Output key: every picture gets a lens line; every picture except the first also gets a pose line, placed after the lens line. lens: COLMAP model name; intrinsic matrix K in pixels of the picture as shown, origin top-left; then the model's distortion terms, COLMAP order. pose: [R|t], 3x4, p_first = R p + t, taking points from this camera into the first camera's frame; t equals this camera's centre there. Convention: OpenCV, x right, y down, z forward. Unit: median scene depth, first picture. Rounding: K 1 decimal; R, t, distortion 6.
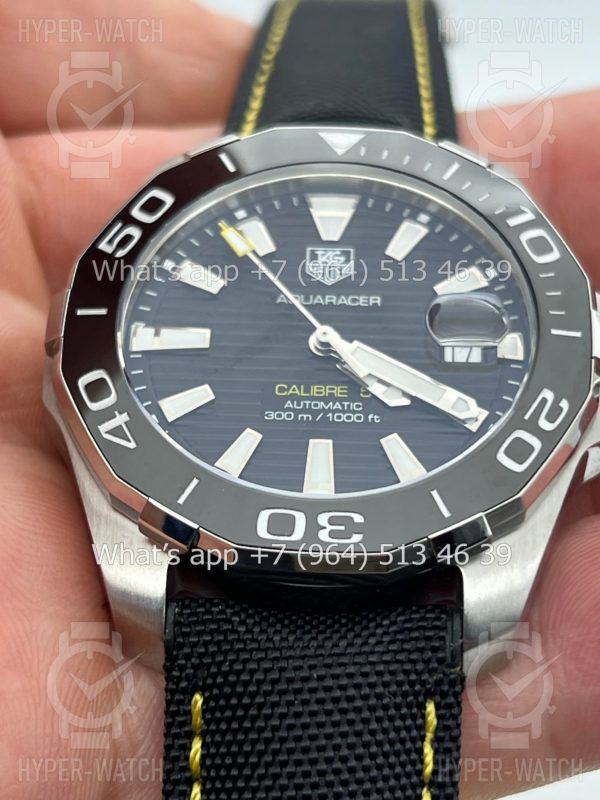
lens RADIAL K [[1829.5, 0, 296.1], [0, 1829.5, 396.6], [0, 0, 1]] dist [0.169466, 0.000000]
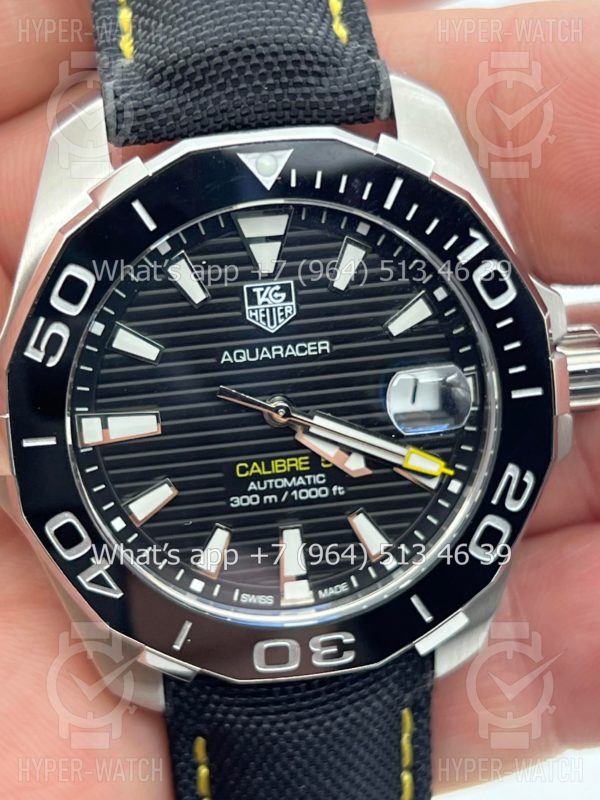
lens RADIAL K [[1829.5, 0, 280.3], [0, 1829.5, 397.4], [0, 0, 1]] dist [0.169466, 0.000000]
pose [[0.977464, -0.165862, 0.130587, -0.110430], [0.027441, 0.713187, 0.700436, -0.722051], [-0.209309, -0.681068, 0.701667, 0.333238]]
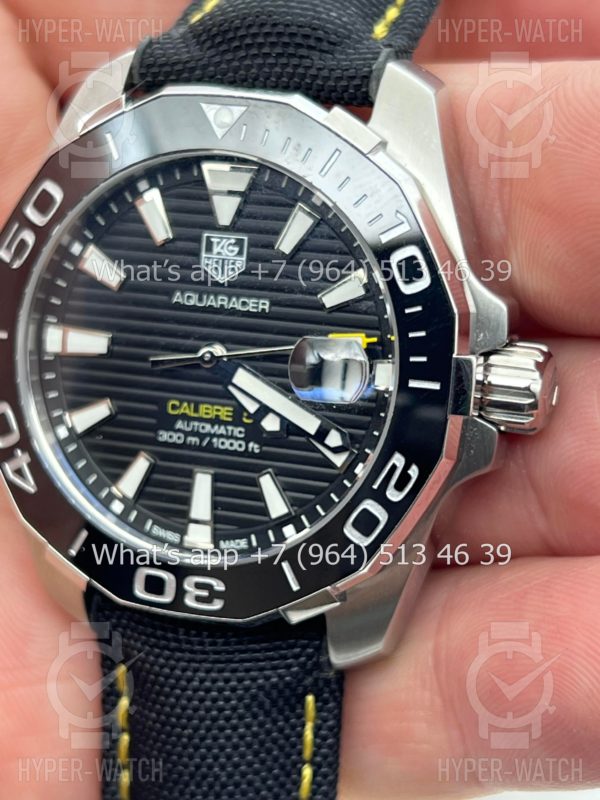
lens RADIAL K [[1829.5, 0, 303.1], [0, 1829.5, 404.9], [0, 0, 1]] dist [0.169466, 0.000000]
pose [[0.945822, 0.048704, -0.321013, 0.395838], [0.149239, 0.812844, 0.563038, -0.580413], [0.288356, -0.580441, 0.761537, 0.231741]]
